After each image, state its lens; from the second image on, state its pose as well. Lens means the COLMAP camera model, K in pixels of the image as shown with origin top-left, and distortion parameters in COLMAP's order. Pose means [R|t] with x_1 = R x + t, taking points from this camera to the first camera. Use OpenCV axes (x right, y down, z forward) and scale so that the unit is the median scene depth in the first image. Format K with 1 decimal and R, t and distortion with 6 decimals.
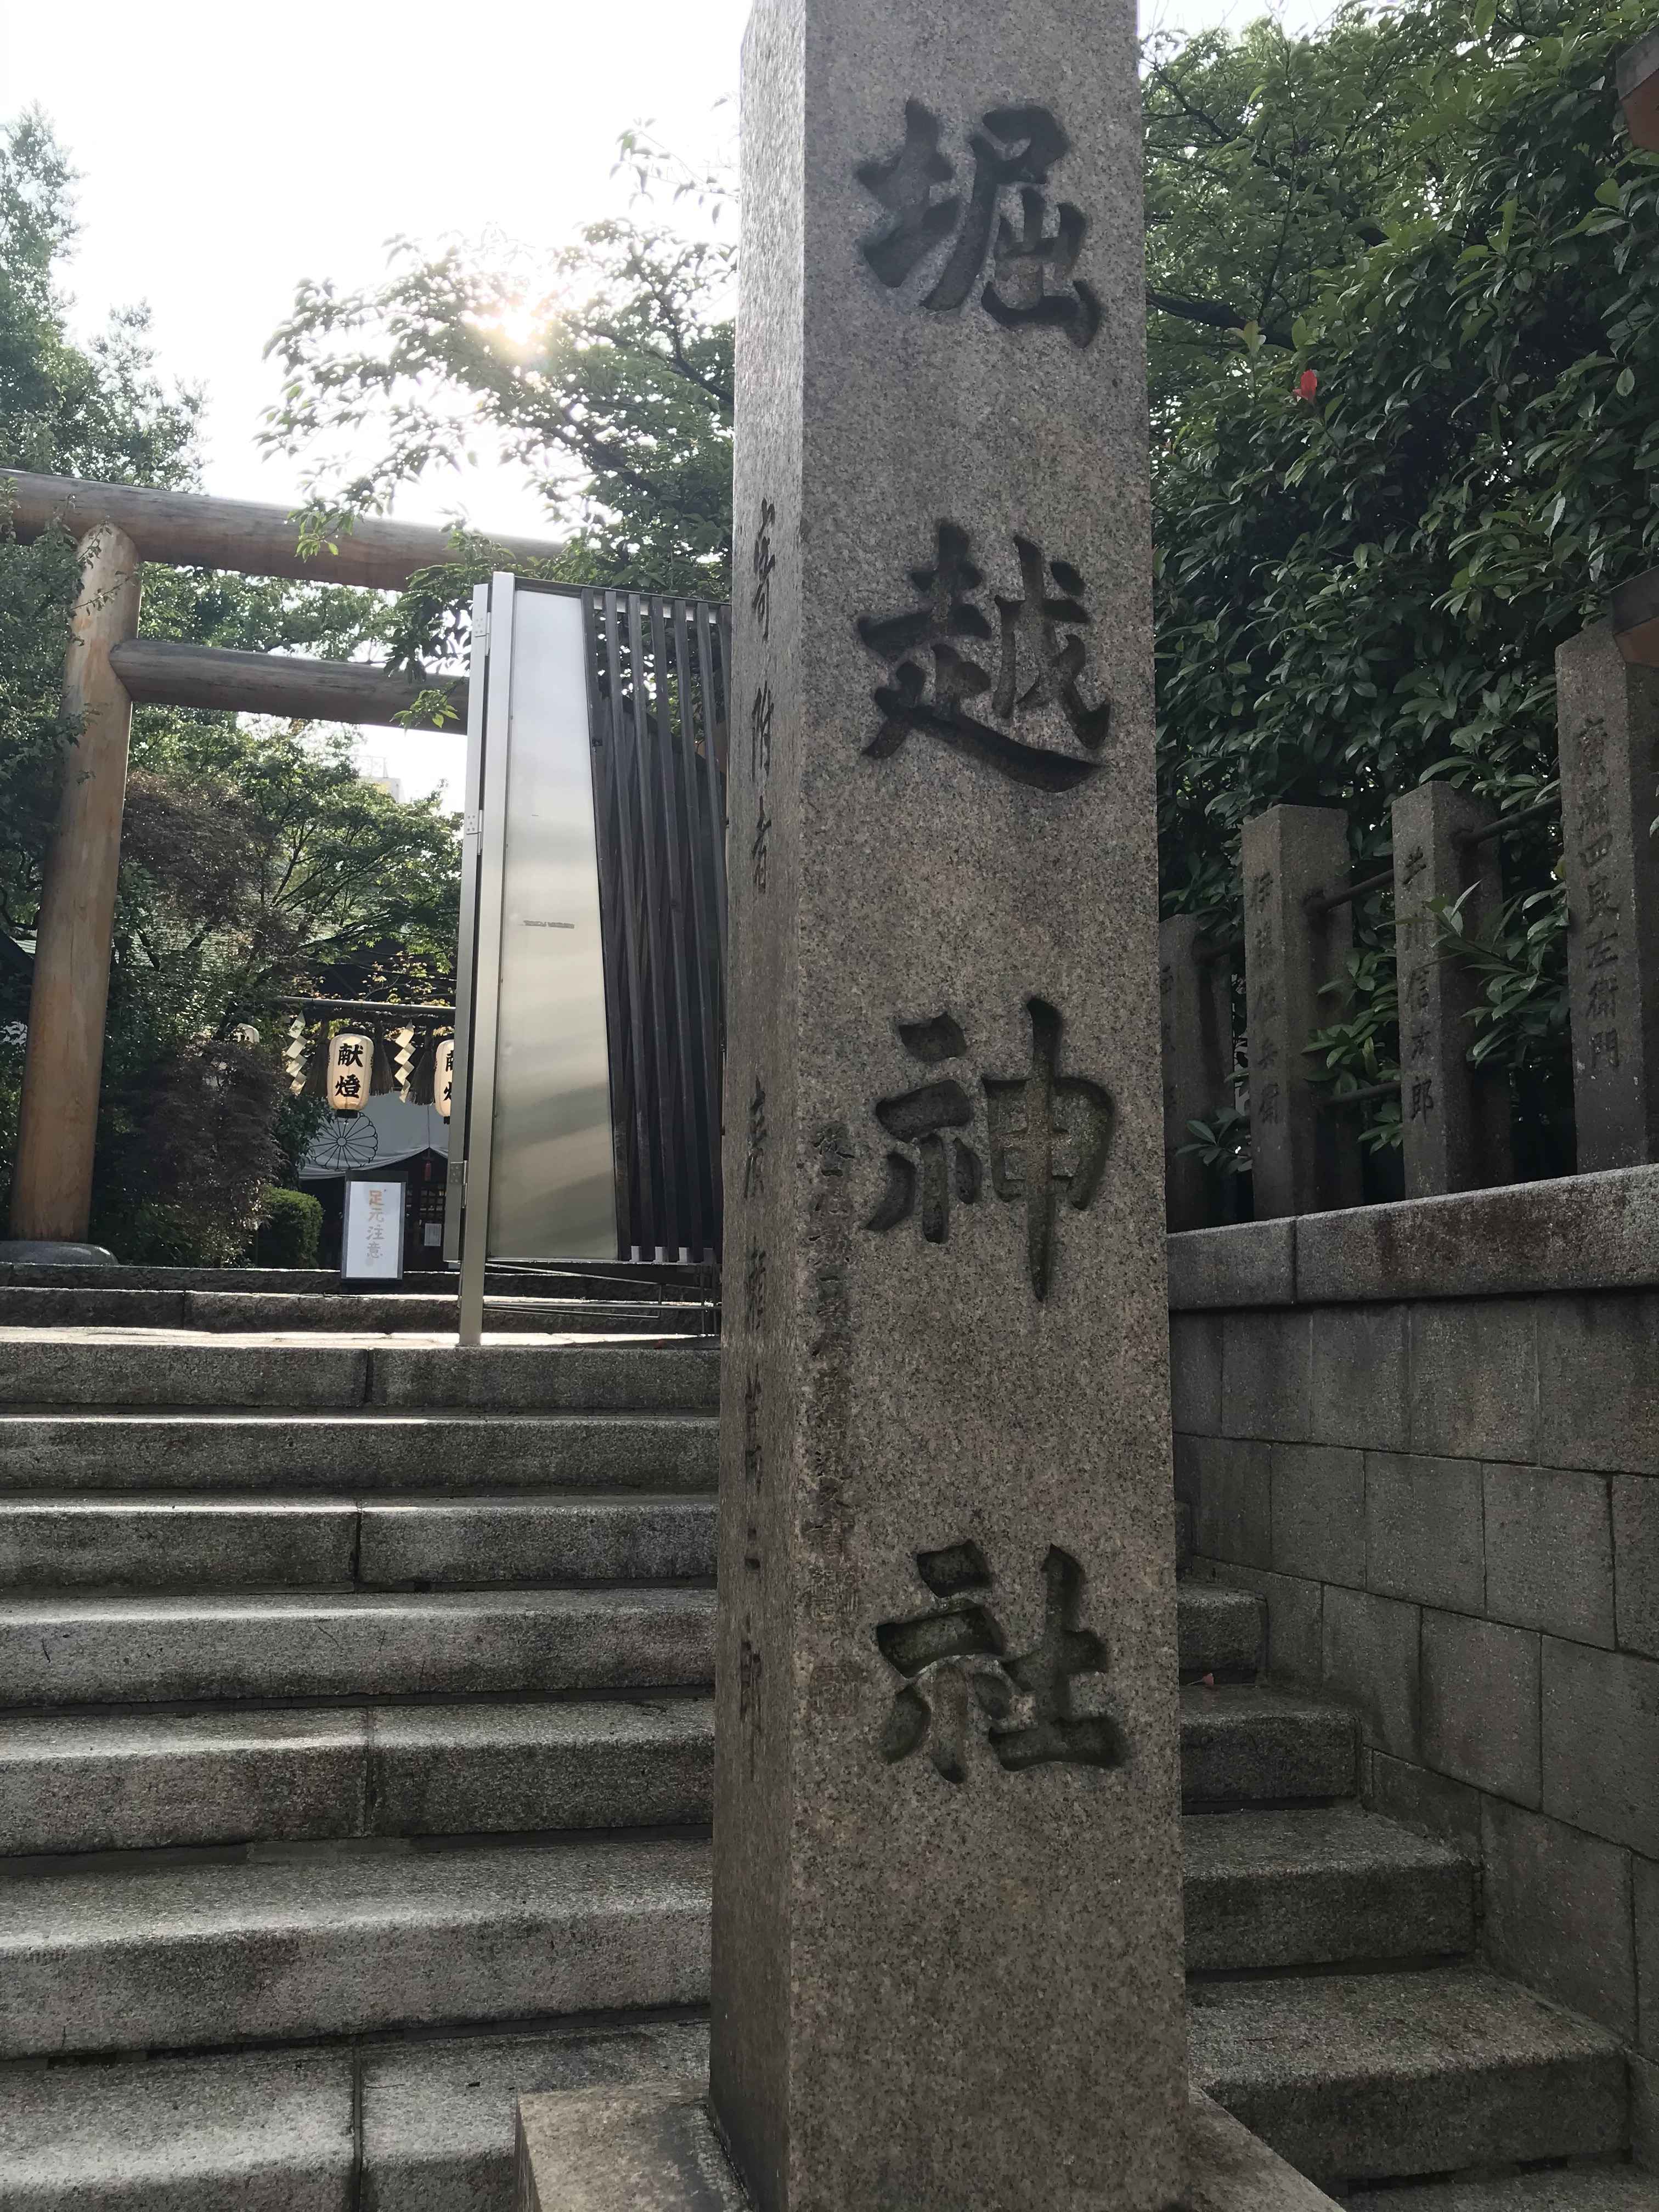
lens RADIAL K [[1809.0, 0, 829.5], [0, 1809.0, 1106.0], [0, 0, 1]] dist [0.004565, -0.008537]
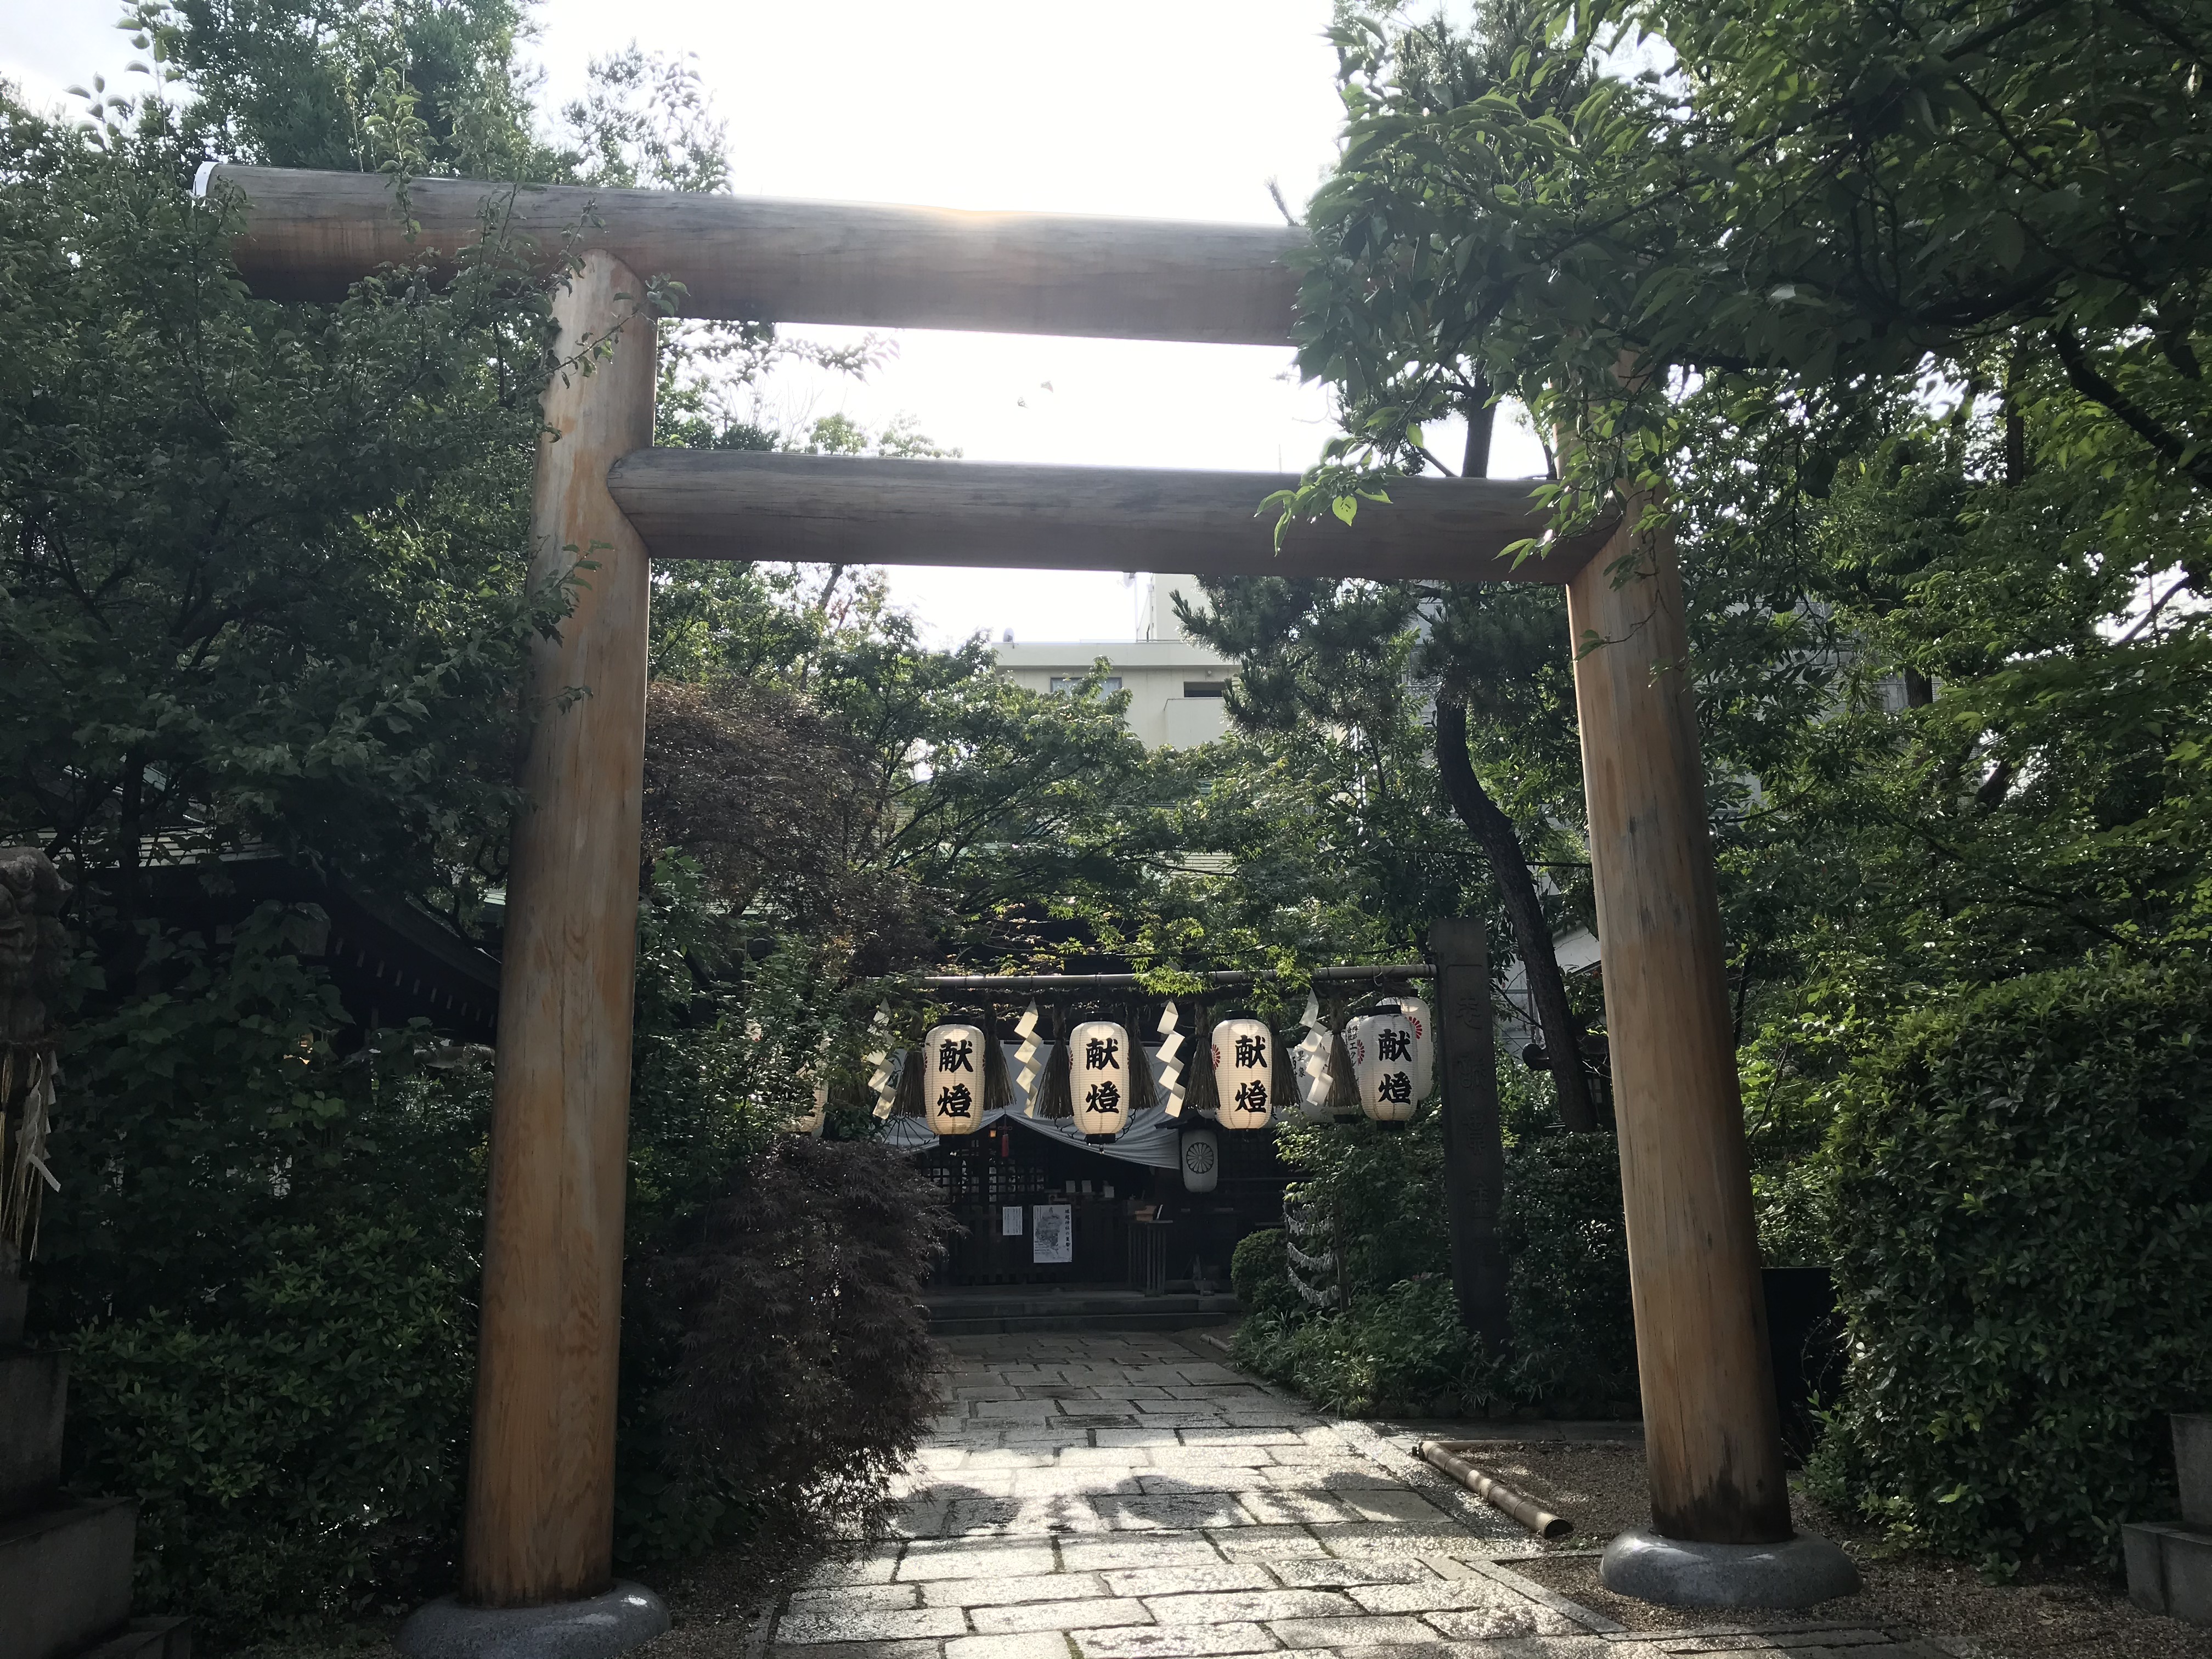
lens RADIAL K [[1772.0, 0, 1106.0], [0, 1772.0, 829.5], [0, 0, 1]] dist [0.024221, -0.009777]
pose [[0.992048, -0.067196, -0.106420, -0.156041], [0.058928, 0.995130, -0.079016, -0.071285], [0.111211, 0.072117, 0.991177, 0.386414]]
